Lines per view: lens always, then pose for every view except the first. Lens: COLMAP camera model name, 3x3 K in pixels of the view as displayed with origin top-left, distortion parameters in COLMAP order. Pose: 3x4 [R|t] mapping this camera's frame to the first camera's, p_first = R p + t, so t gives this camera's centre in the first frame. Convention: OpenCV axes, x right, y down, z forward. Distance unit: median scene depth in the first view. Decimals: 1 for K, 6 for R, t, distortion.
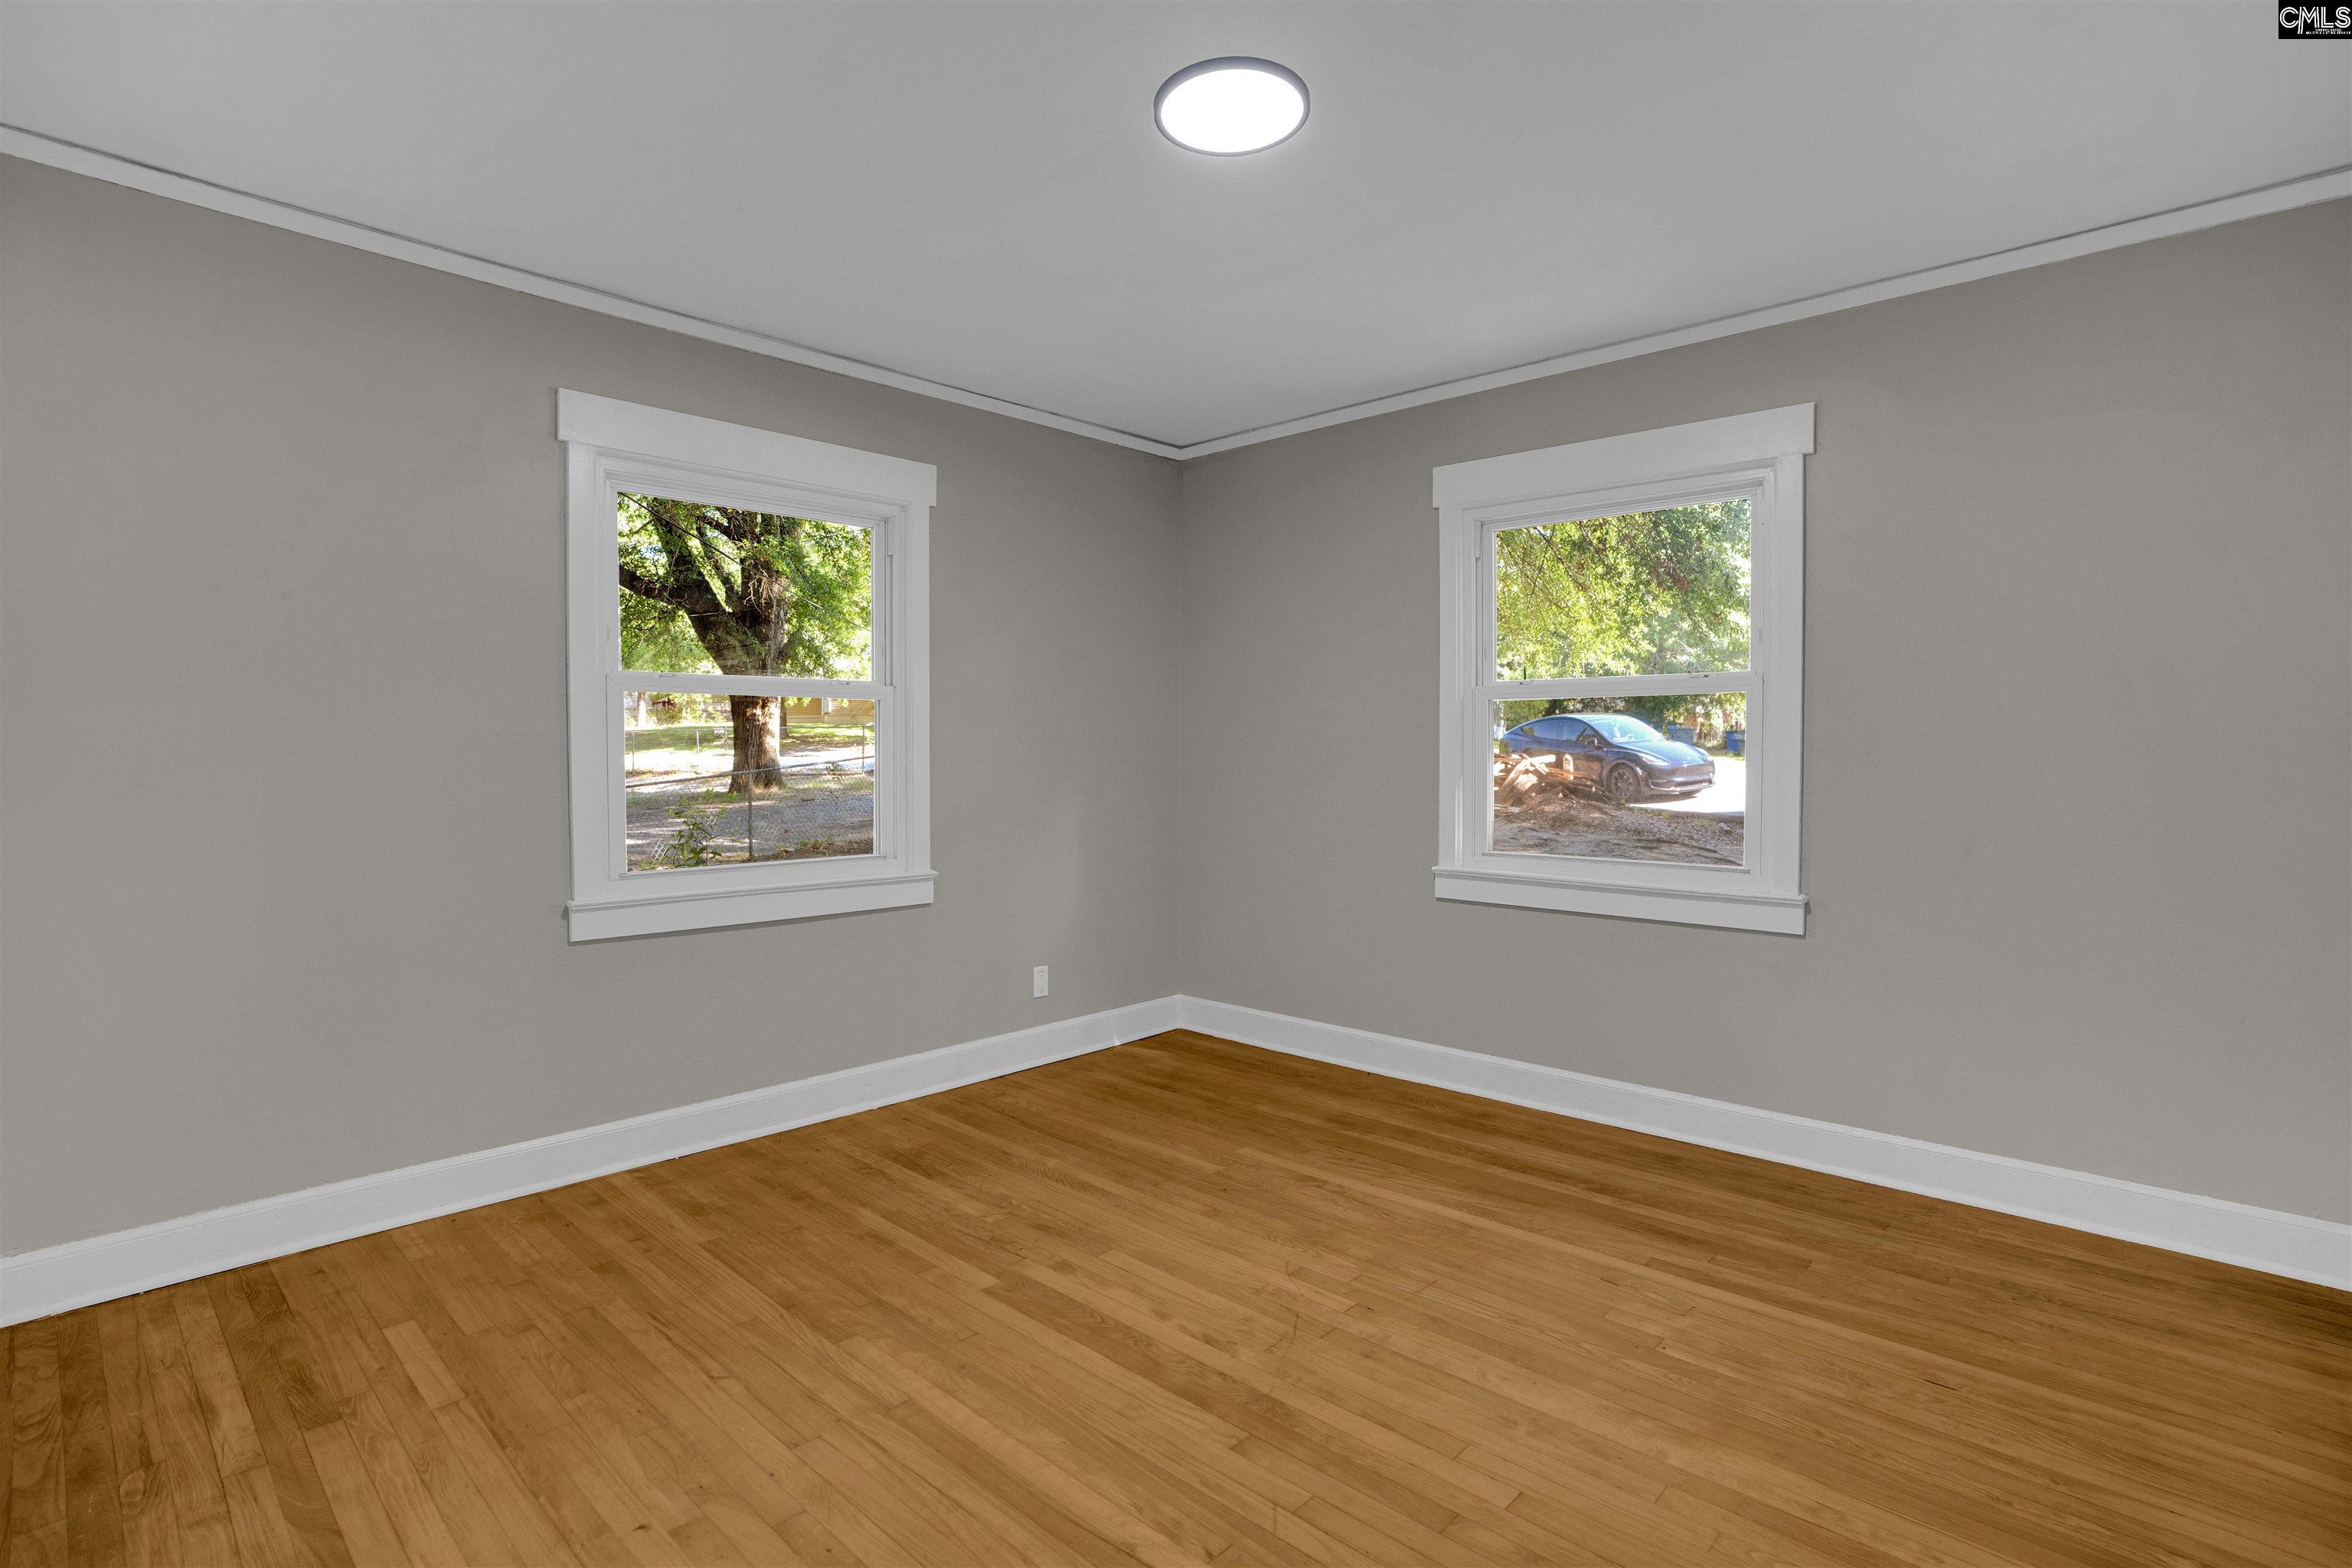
lens RADIAL K [[1140.8, 0, 1176.5], [0, 1140.8, 801.1], [0, 0, 1]] dist [-0.049901, 0.019384]
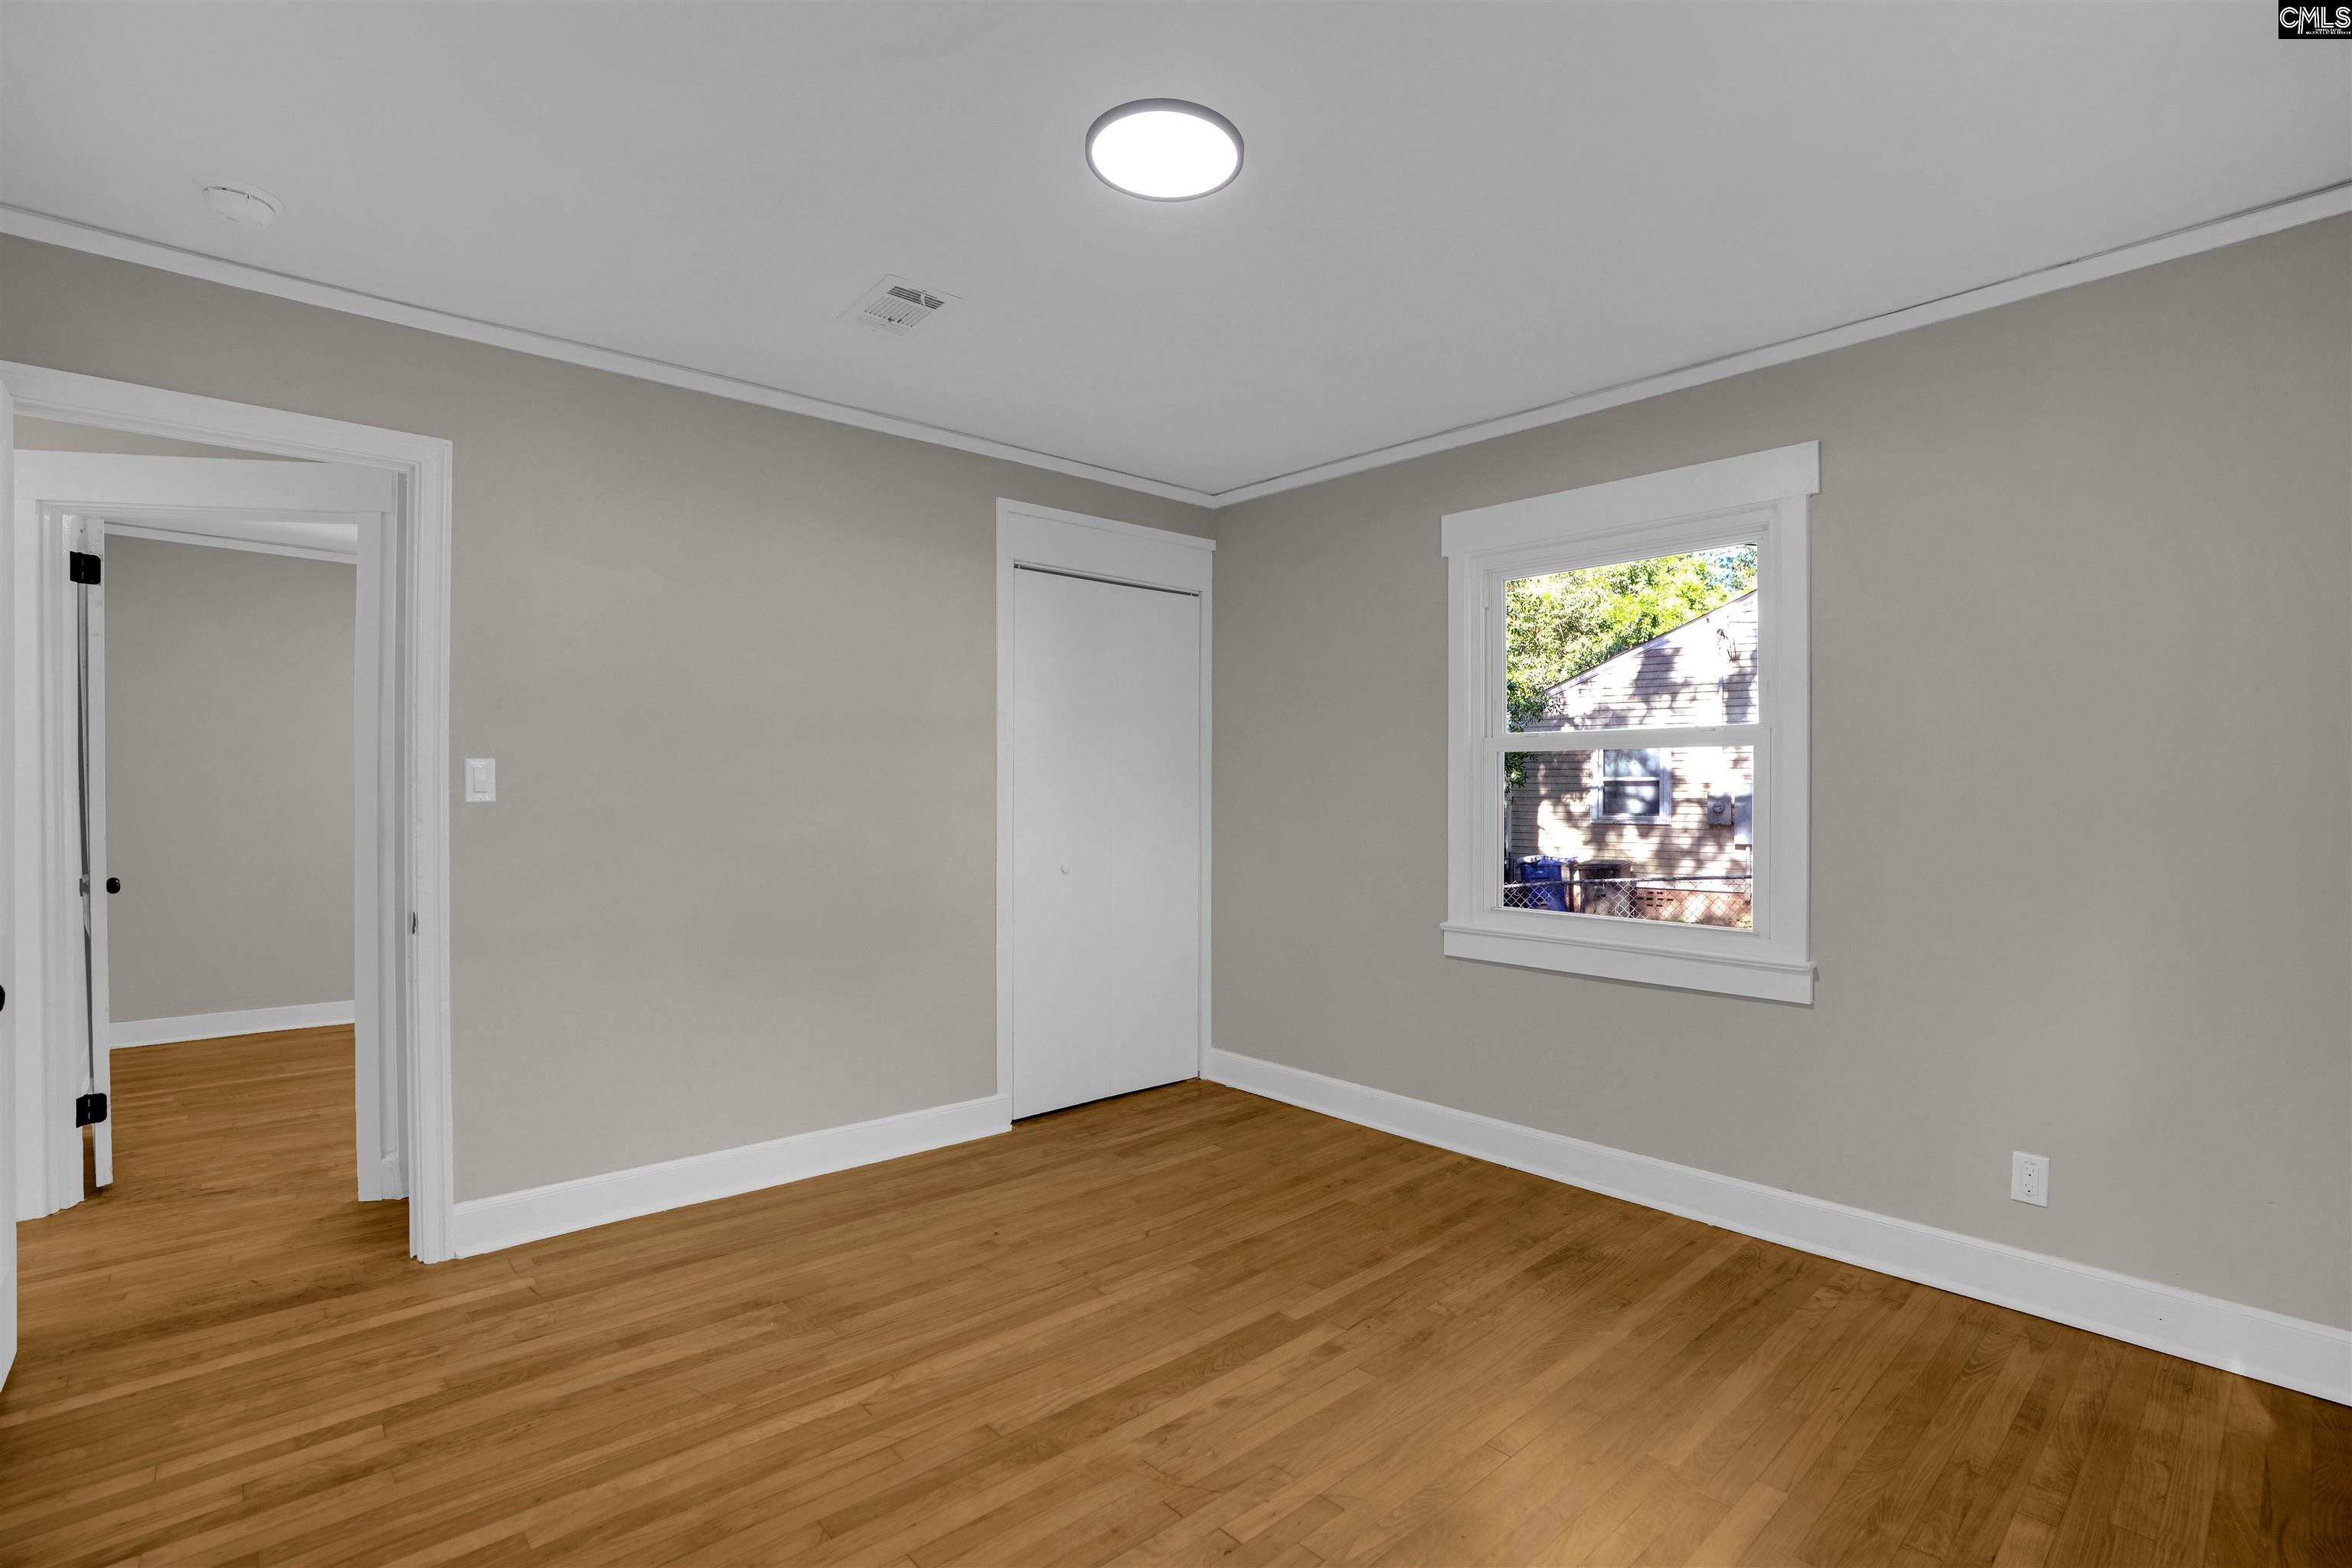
lens RADIAL K [[1140.8, 0, 1176.5], [0, 1140.8, 801.1], [0, 0, 1]] dist [-0.049901, 0.019384]
pose [[-0.110401, 0.013348, -0.993798, 0.885968], [-0.040337, 0.999026, 0.017899, -0.064735], [0.993068, 0.042063, -0.109755, 0.992628]]
